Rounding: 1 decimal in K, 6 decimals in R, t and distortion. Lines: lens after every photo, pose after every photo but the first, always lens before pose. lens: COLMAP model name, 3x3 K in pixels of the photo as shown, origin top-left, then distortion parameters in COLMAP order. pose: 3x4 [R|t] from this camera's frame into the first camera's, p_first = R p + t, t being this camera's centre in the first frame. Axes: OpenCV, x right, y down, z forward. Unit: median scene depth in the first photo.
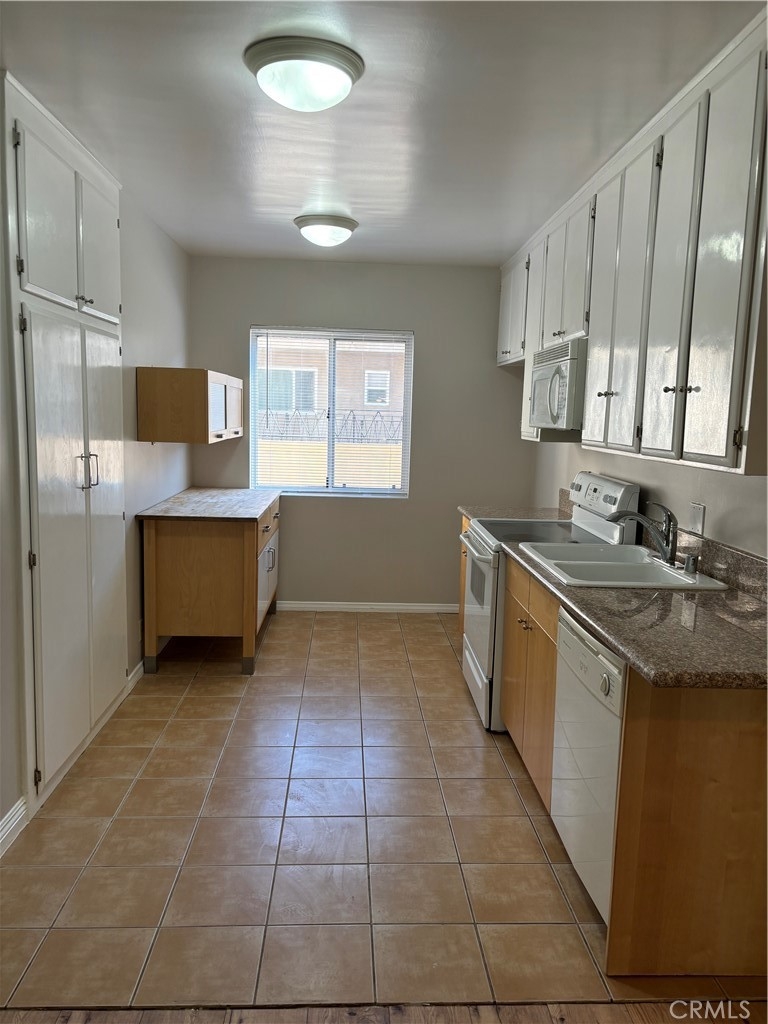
lens RADIAL K [[790.0, 0, 384.0], [0, 790.0, 512.0], [0, 0, 1]] dist [0.032185, -0.003288]
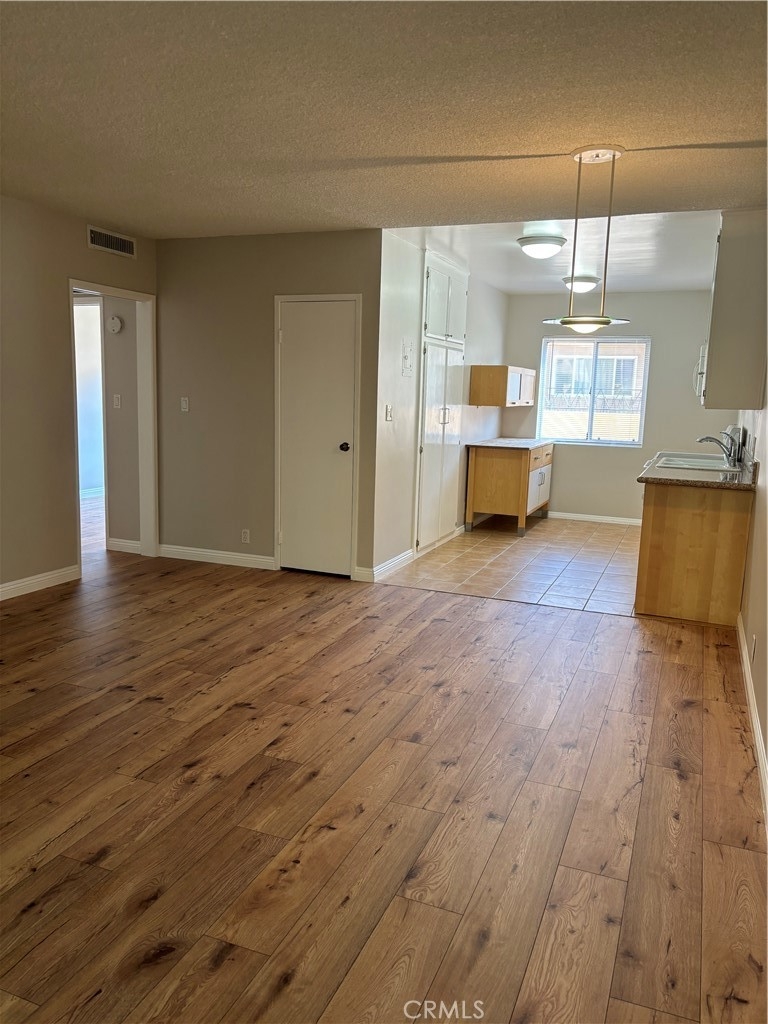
lens RADIAL K [[784.6, 0, 336.0], [0, 784.6, 532.8], [0, 0, 1]] dist [-0.039631, -0.006732]
pose [[0.887822, 0.075227, -0.453996, 0.271101], [-0.055673, 0.996860, 0.056306, 0.124670], [0.456807, -0.024715, 0.889223, -0.792917]]
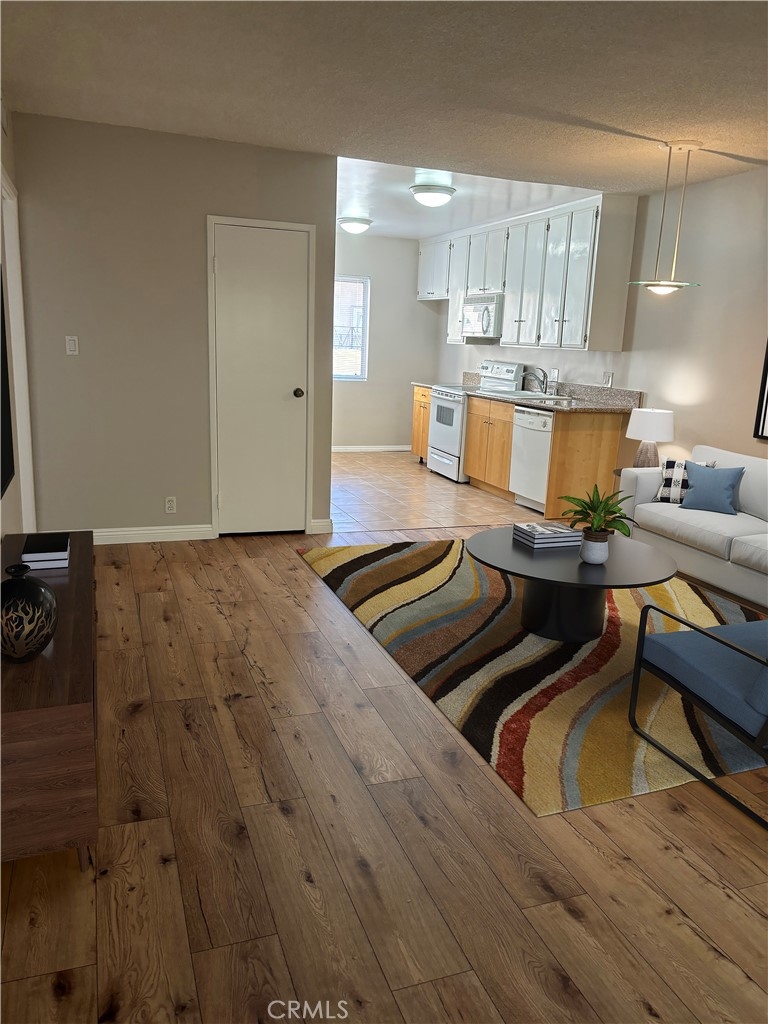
lens RADIAL K [[827.7, 0, 384.0], [0, 827.7, 512.0], [0, 0, 1]] dist [0.033753, -0.001762]
pose [[0.954610, -0.053055, 0.293097, -0.611810], [0.025084, 0.994833, 0.098380, 0.114534], [-0.296802, -0.086562, 0.951008, -0.901073]]
